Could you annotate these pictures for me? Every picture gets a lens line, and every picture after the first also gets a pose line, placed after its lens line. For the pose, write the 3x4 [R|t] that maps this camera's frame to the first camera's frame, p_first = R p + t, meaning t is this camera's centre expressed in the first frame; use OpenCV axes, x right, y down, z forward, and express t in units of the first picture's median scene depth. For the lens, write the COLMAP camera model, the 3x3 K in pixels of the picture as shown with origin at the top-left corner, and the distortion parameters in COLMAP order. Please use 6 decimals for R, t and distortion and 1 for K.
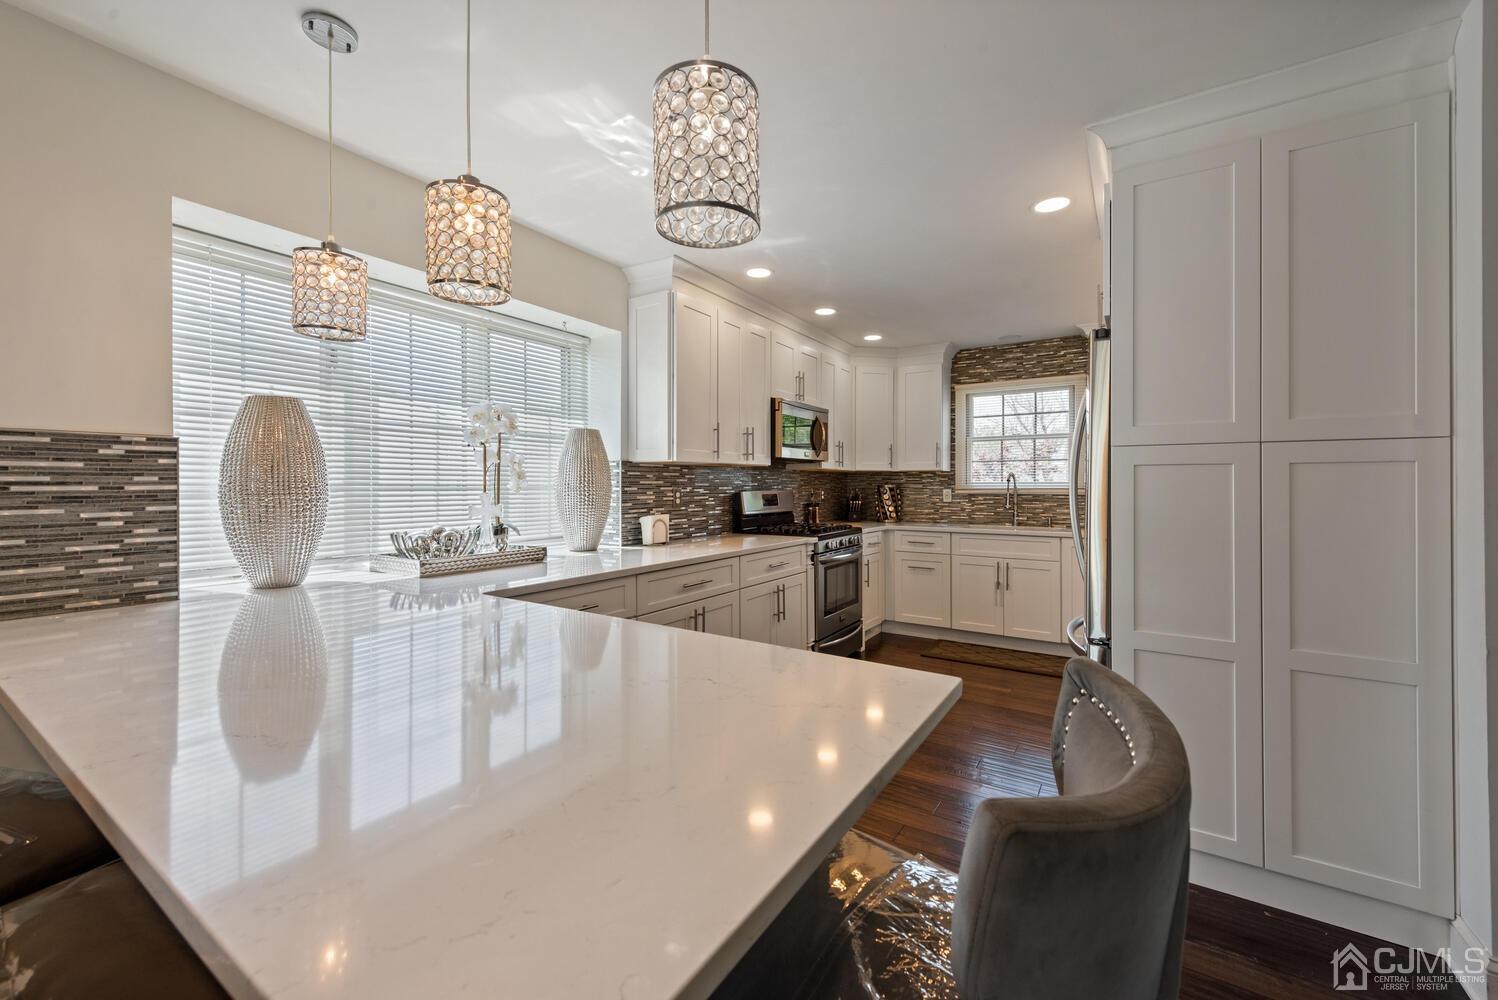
lens RADIAL K [[590.4, 0, 747.8], [0, 590.4, 488.1], [0, 0, 1]] dist [0.009142, -0.000540]
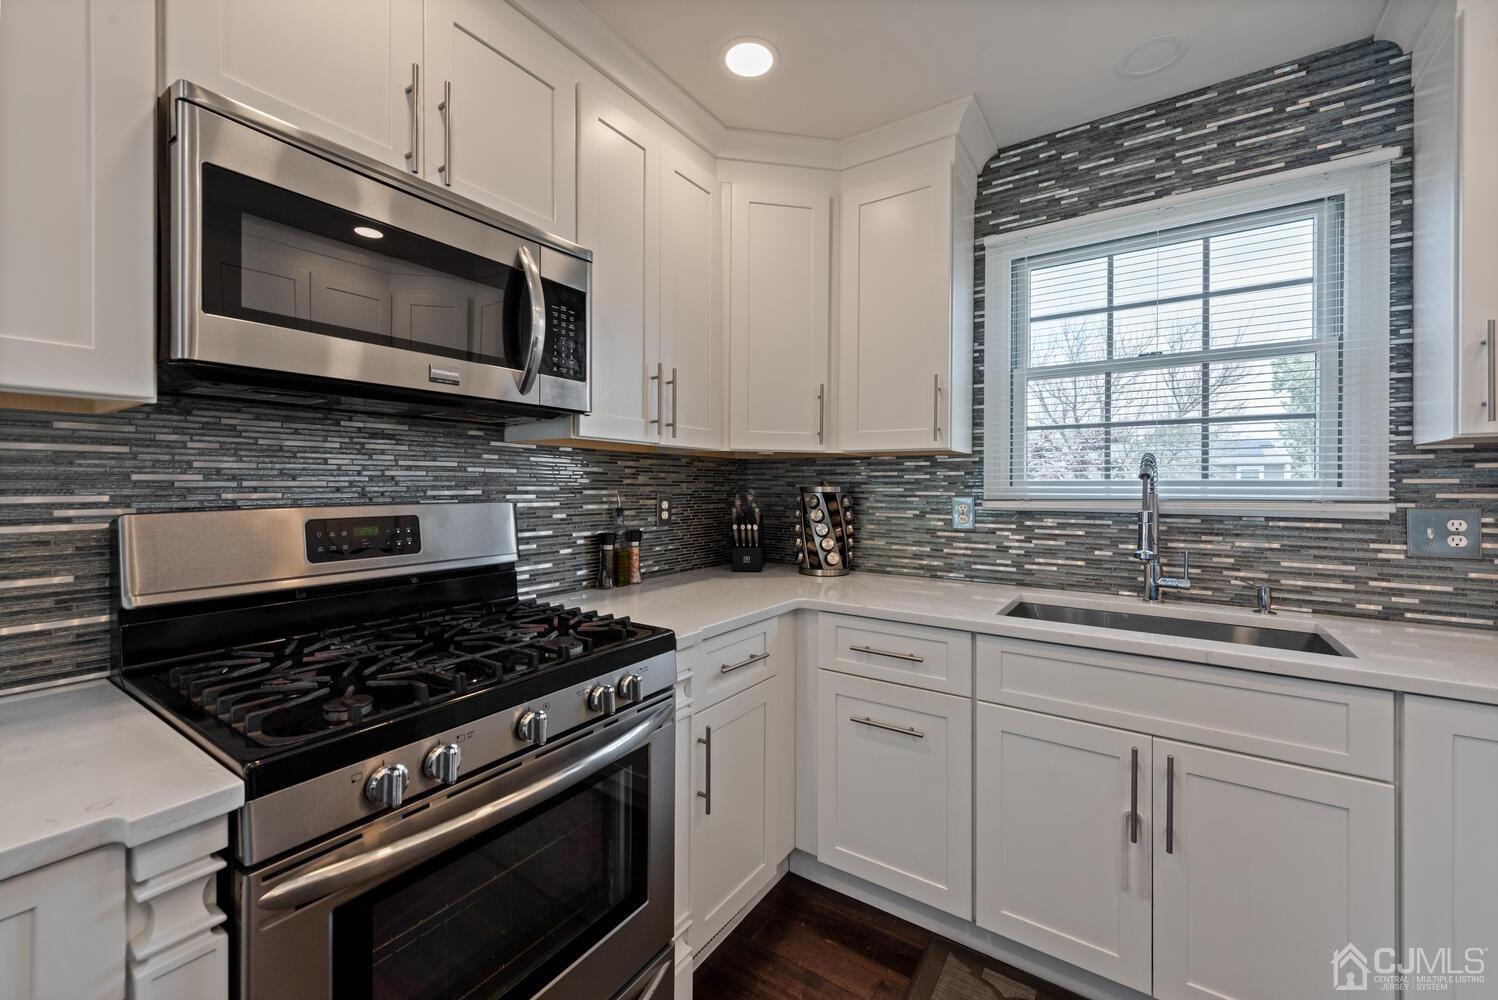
lens RADIAL K [[590.4, 0, 752.6], [0, 590.4, 496.2], [0, 0, 1]] dist [0.009142, -0.000540]
pose [[0.999898, 0.002194, -0.014090, 0.200106], [-0.001992, 0.999895, 0.014331, -0.004875], [0.014120, -0.014301, 0.999798, 0.596507]]
